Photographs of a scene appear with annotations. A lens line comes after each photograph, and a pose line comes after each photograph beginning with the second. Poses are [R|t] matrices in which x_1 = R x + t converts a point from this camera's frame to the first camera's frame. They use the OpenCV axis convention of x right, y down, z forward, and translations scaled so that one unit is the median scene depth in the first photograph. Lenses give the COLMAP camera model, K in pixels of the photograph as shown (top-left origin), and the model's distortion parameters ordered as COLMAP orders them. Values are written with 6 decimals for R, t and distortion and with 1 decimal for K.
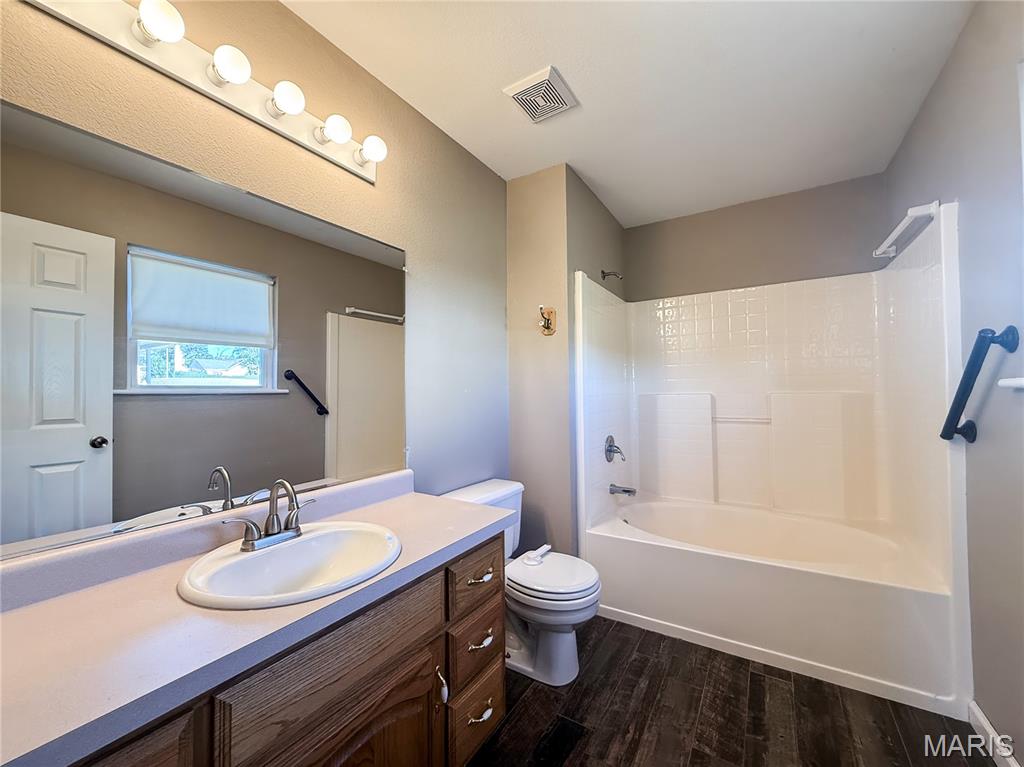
lens RADIAL K [[408.3, 0, 509.9], [0, 408.3, 386.8], [0, 0, 1]] dist [0.001344, -0.000862]
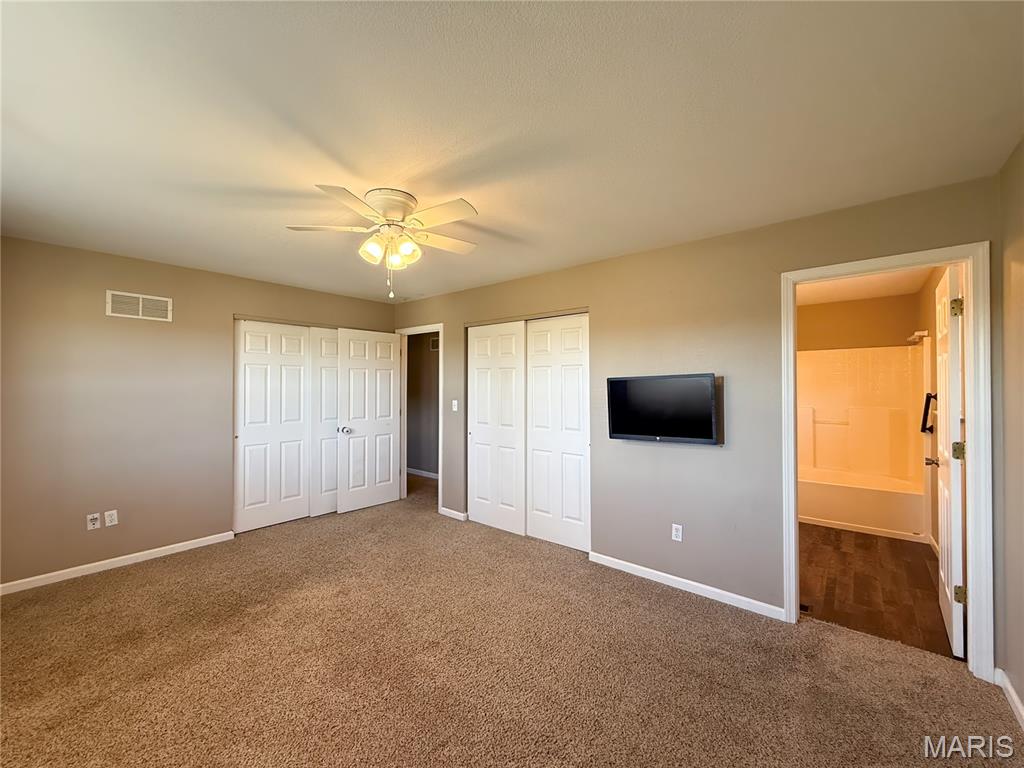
lens RADIAL K [[408.3, 0, 511.1], [0, 408.3, 388.2], [0, 0, 1]] dist [0.001344, -0.000862]
pose [[0.990550, 0.007594, -0.136939, -1.073334], [-0.005200, 0.999827, 0.017832, -0.172144], [0.137051, -0.016951, 0.990419, -1.790768]]
